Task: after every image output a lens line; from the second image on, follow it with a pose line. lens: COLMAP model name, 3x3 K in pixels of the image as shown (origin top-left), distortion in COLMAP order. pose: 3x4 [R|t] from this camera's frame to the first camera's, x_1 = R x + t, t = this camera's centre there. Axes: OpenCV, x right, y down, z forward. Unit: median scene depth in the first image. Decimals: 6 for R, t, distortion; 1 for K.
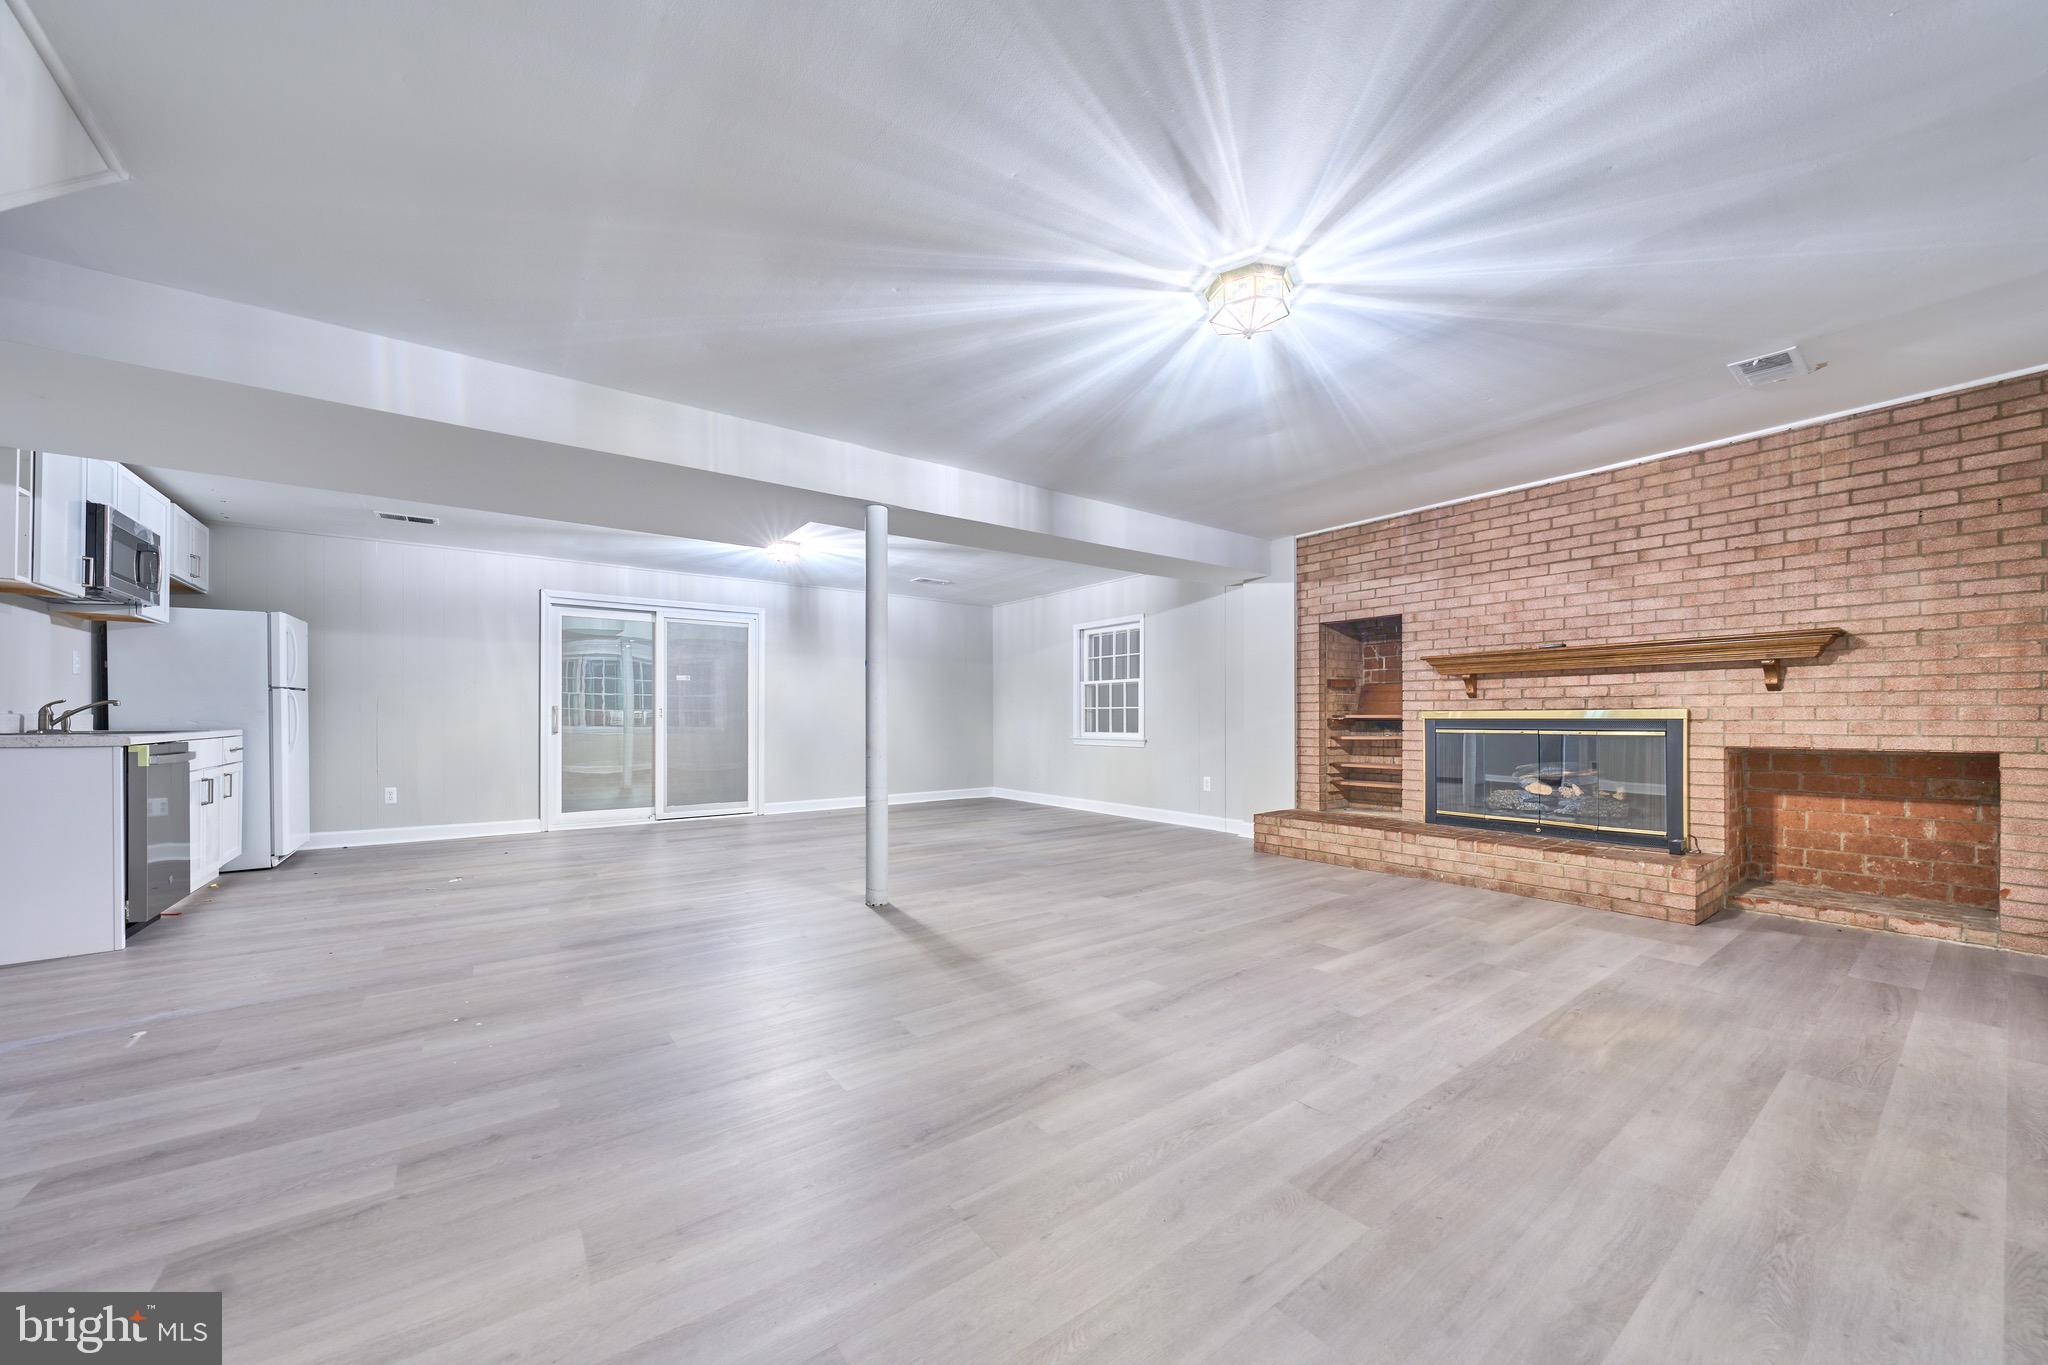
lens RADIAL K [[727.2, 0, 1032.6], [0, 727.2, 717.3], [0, 0, 1]] dist [-0.003444, -0.000093]
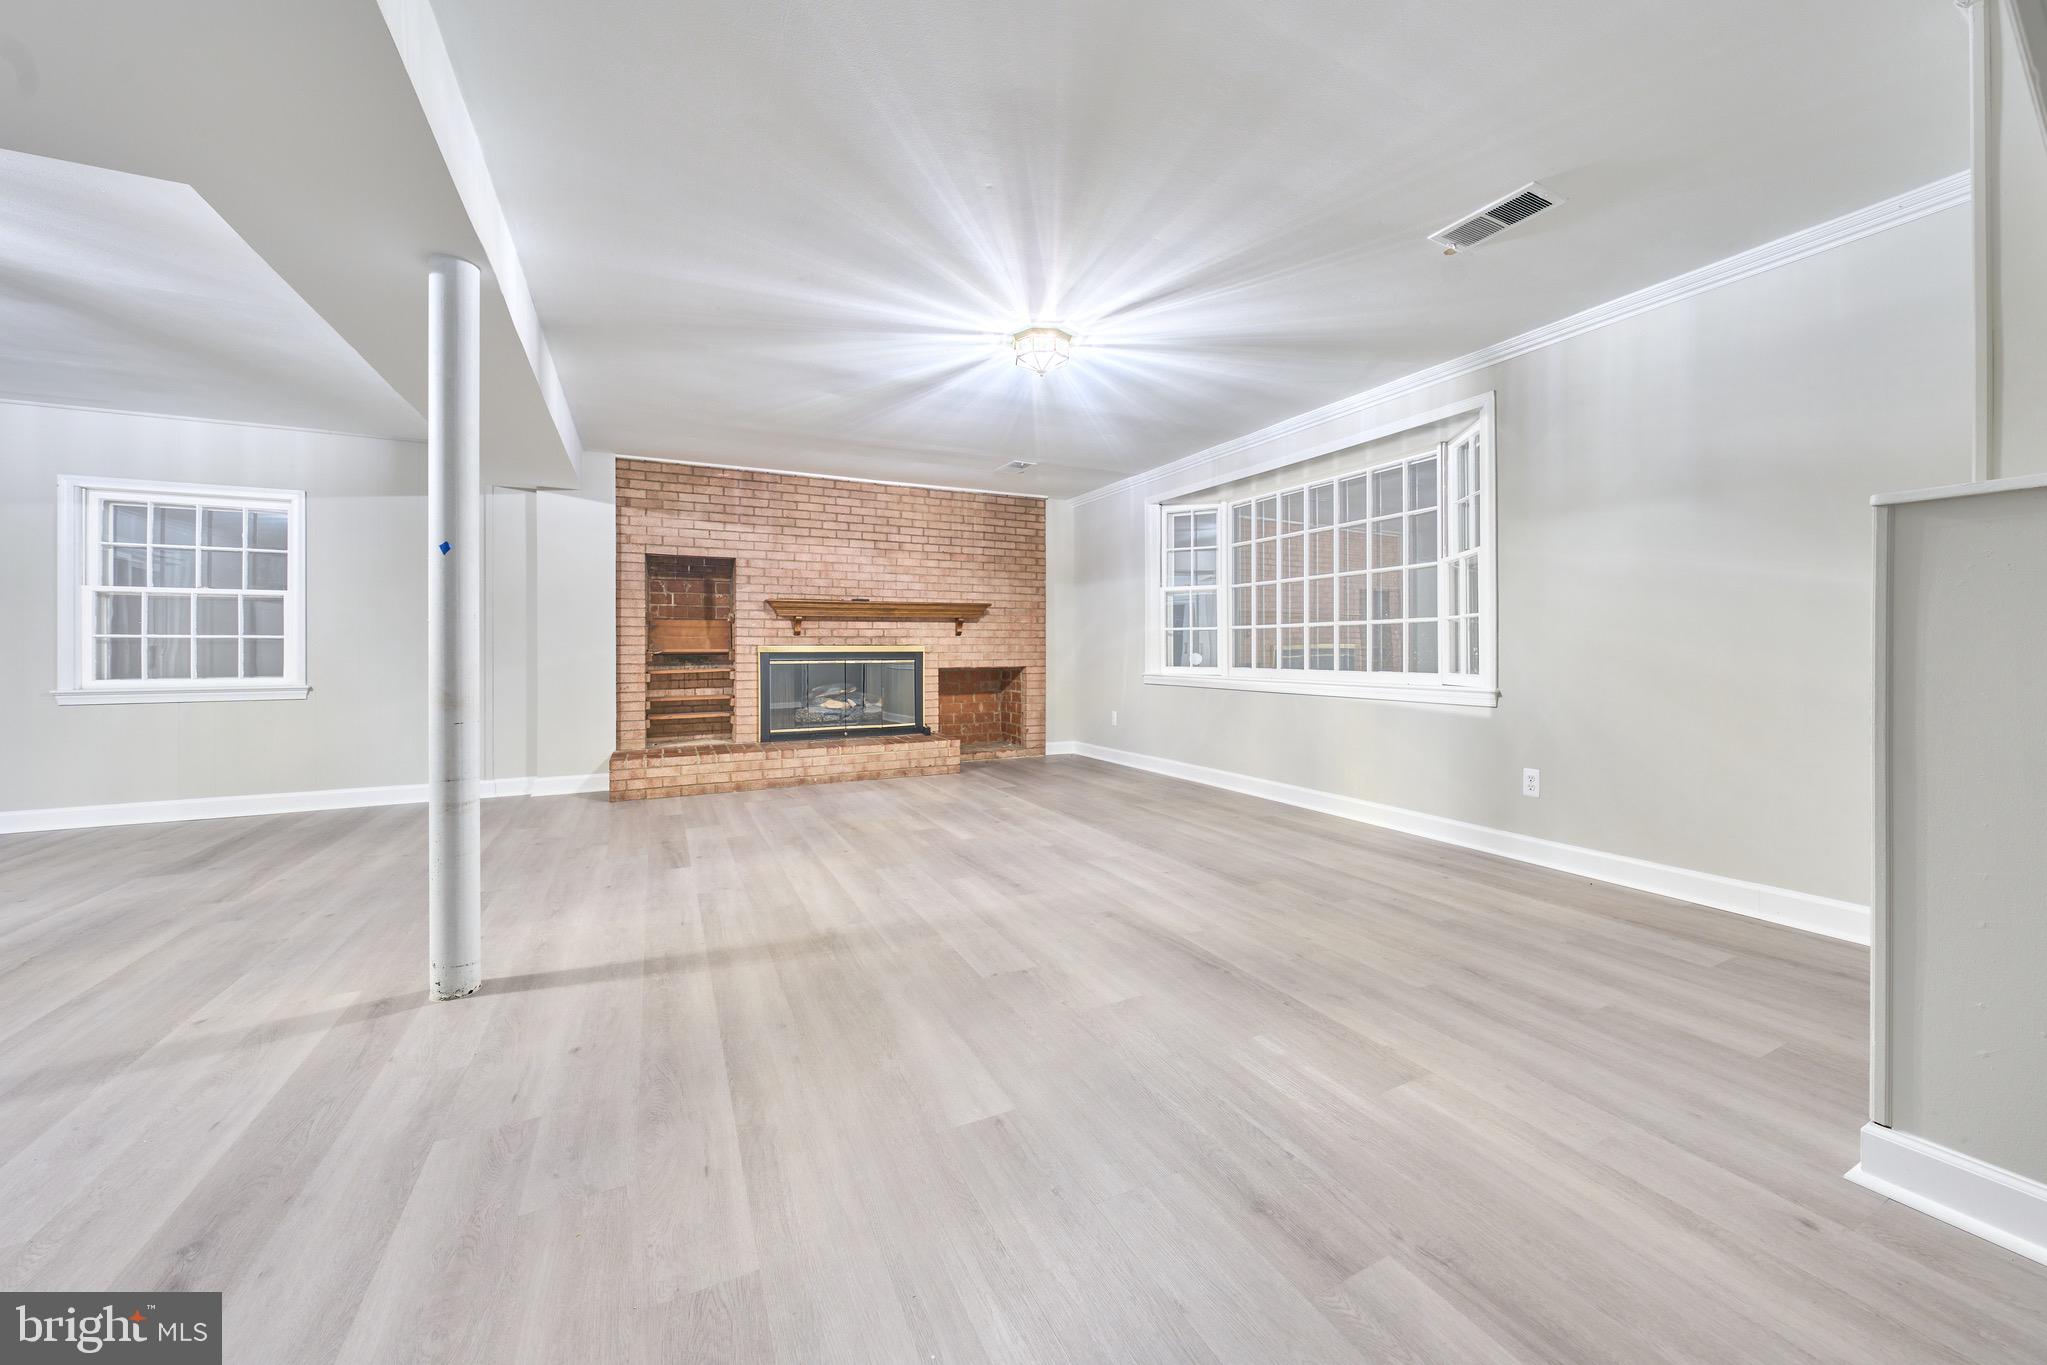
lens RADIAL K [[728.5, 0, 1020.1], [0, 728.5, 652.5], [0, 0, 1]] dist [-0.002134, -0.000032]
pose [[0.192678, -0.001577, 0.981261, -0.564092], [0.003014, 0.999995, 0.001015, 0.002447], [-0.981257, 0.002762, 0.192682, 0.405720]]
